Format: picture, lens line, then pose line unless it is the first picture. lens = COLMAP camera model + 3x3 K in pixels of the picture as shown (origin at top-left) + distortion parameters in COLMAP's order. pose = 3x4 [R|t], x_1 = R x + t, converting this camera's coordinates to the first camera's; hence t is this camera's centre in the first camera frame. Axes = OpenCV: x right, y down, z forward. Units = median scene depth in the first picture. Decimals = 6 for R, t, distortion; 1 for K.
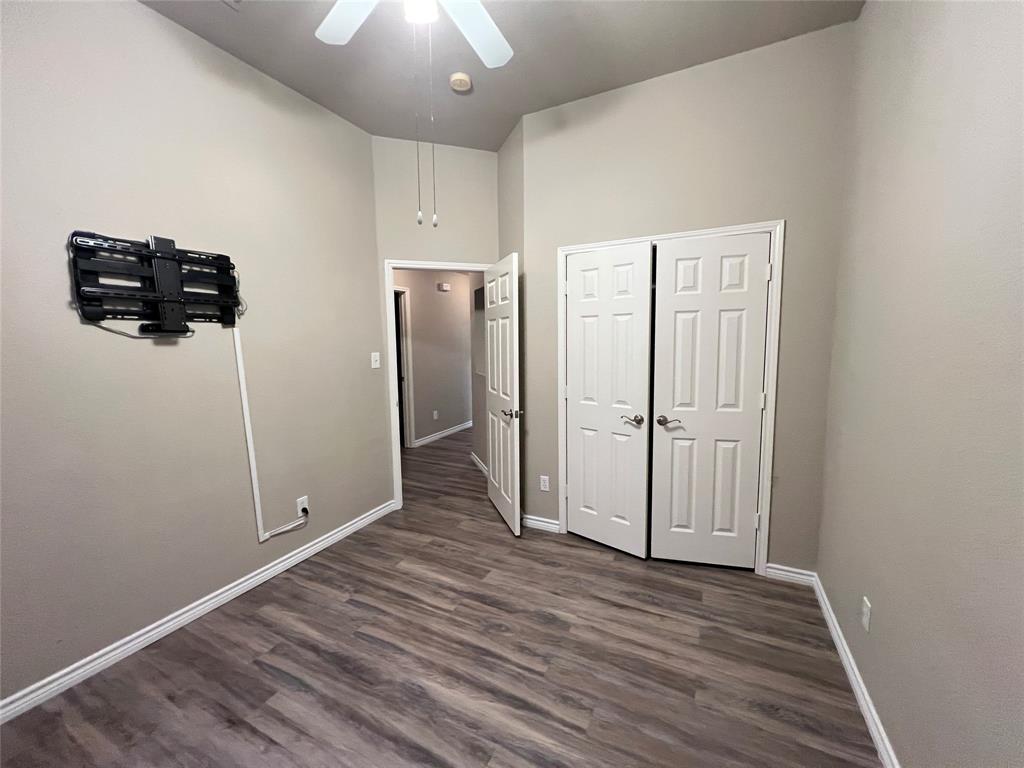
lens RADIAL K [[408.4, 0, 507.5], [0, 408.4, 378.7], [0, 0, 1]] dist [-0.000549, 0.000425]
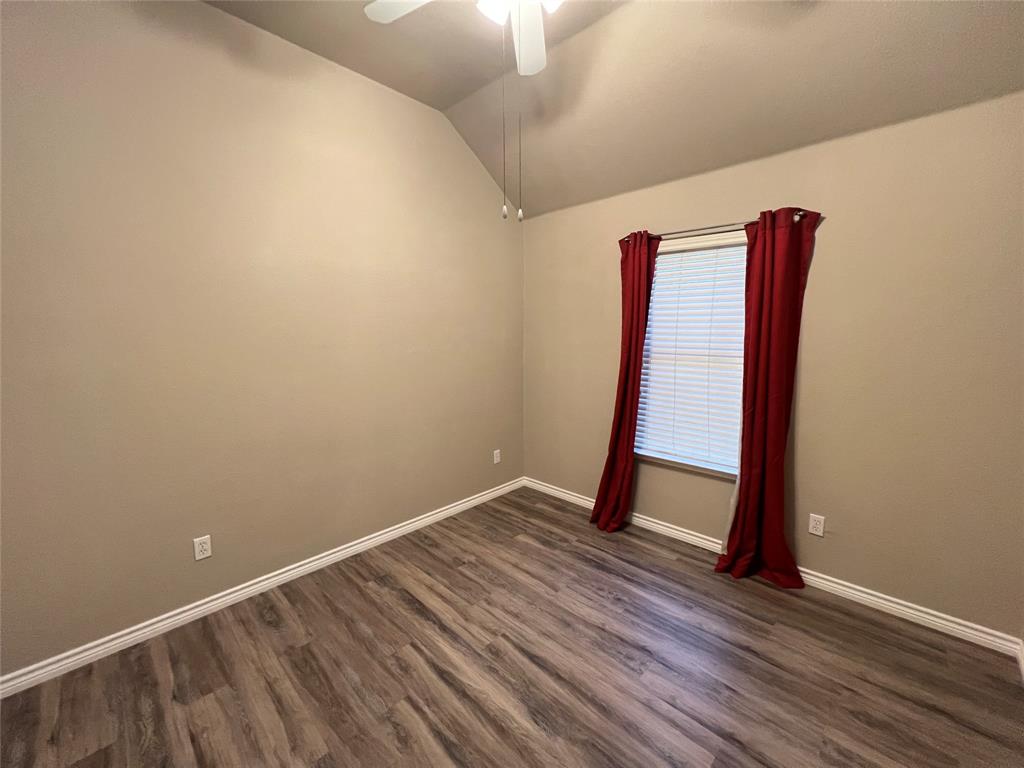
lens RADIAL K [[411.1, 0, 504.3], [0, 411.1, 383.4], [0, 0, 1]] dist [0.000350, -0.000025]
pose [[-0.951322, -0.018731, 0.307629, -0.332690], [0.051110, 0.974742, 0.217405, -0.134036], [-0.303931, 0.222545, -0.926337, 1.372319]]
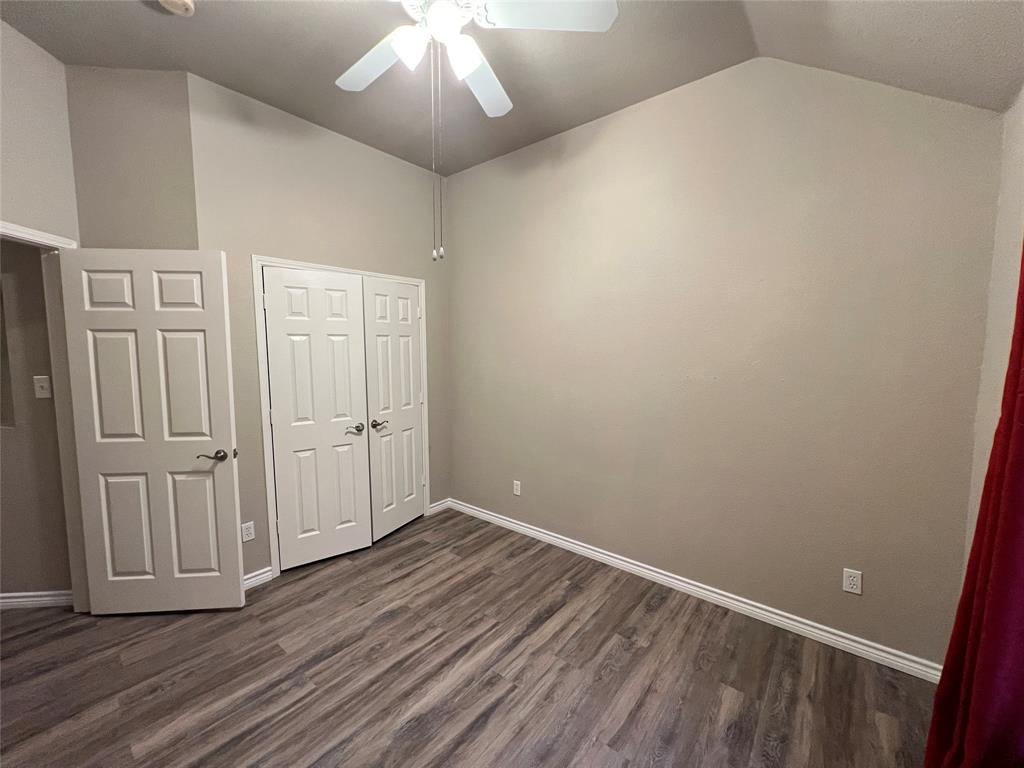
lens RADIAL K [[408.4, 0, 507.5], [0, 408.4, 378.7], [0, 0, 1]] dist [-0.000549, 0.000425]
pose [[0.225135, -0.062186, 0.972341, -0.850912], [0.098943, 0.994261, 0.040679, -0.051668], [-0.969291, 0.087048, 0.229996, 0.394245]]
